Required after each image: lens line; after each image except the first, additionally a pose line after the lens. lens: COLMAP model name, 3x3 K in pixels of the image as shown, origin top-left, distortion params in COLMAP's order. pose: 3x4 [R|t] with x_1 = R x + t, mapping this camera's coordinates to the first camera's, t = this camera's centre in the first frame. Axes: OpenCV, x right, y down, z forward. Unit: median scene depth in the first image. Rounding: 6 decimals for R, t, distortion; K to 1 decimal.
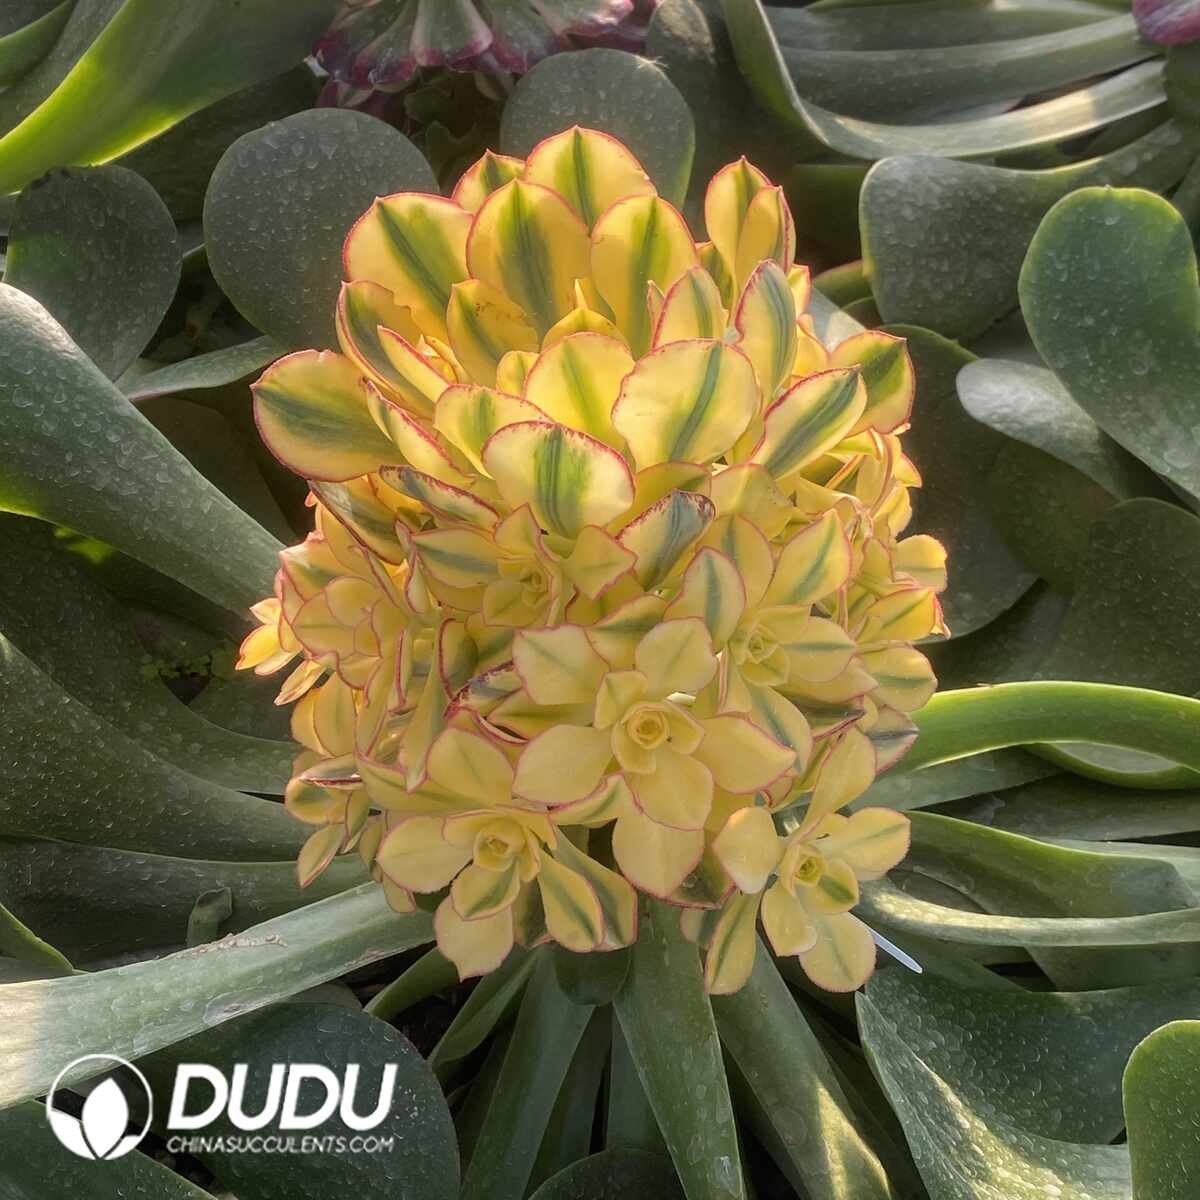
lens RADIAL K [[2203.0, 0, 601.7], [0, 2203.0, 604.3], [0, 0, 1]] dist [0.071760, 0.000000]
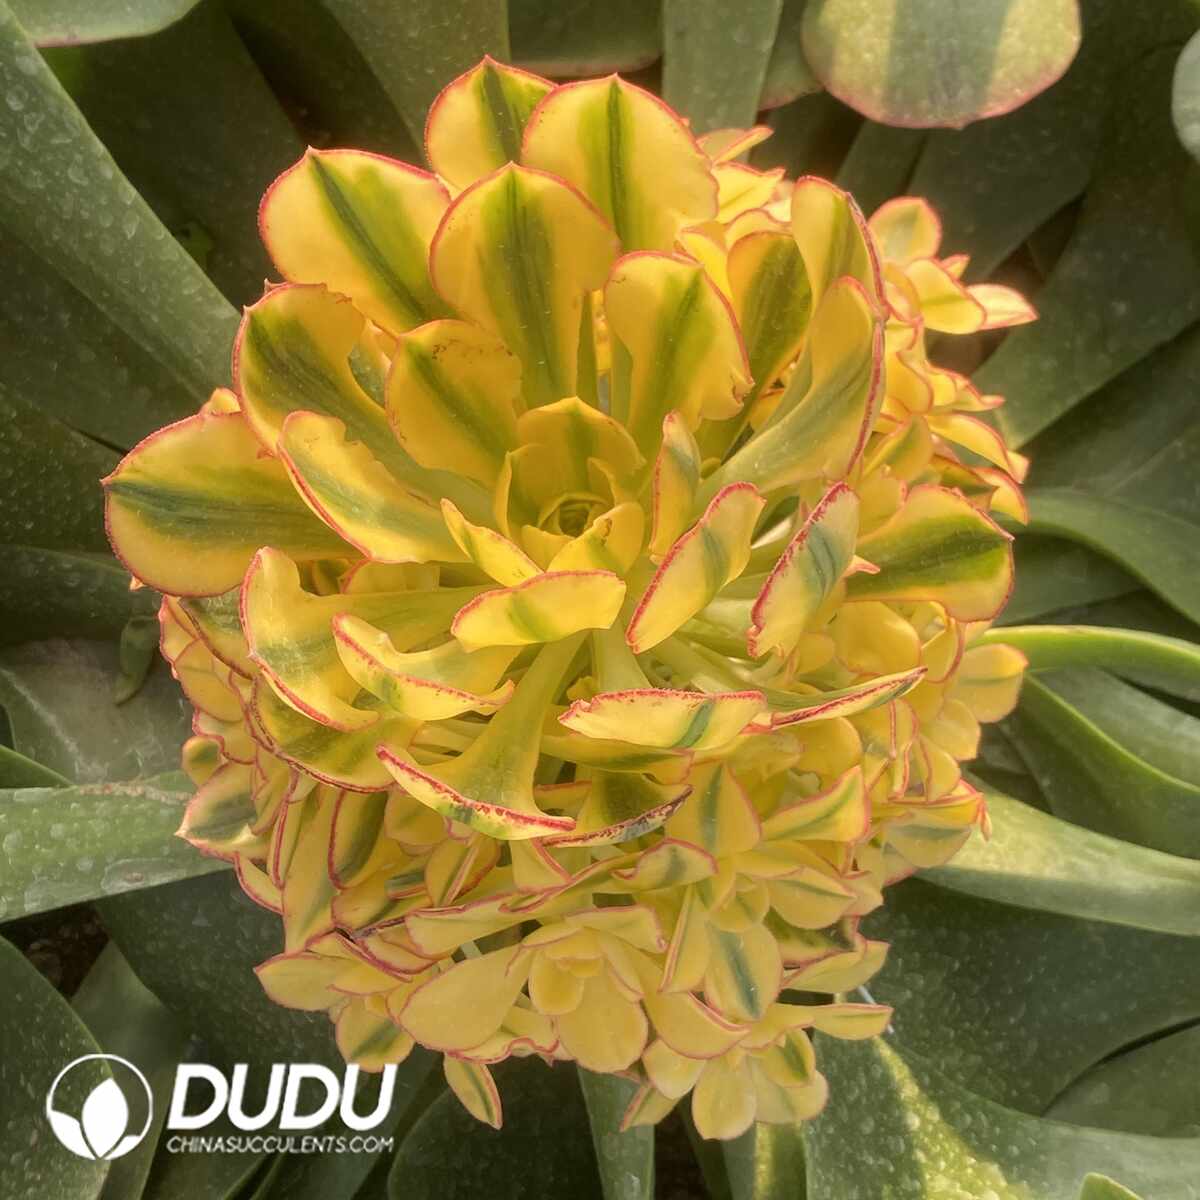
lens RADIAL K [[2203.0, 0, 600.1], [0, 2203.0, 599.6], [0, 0, 1]] dist [0.071760, 0.000000]
pose [[0.986808, 0.159642, -0.026907, 0.025605], [-0.115984, 0.813092, 0.570464, -0.442648], [0.112947, -0.559818, 0.820882, 0.349399]]
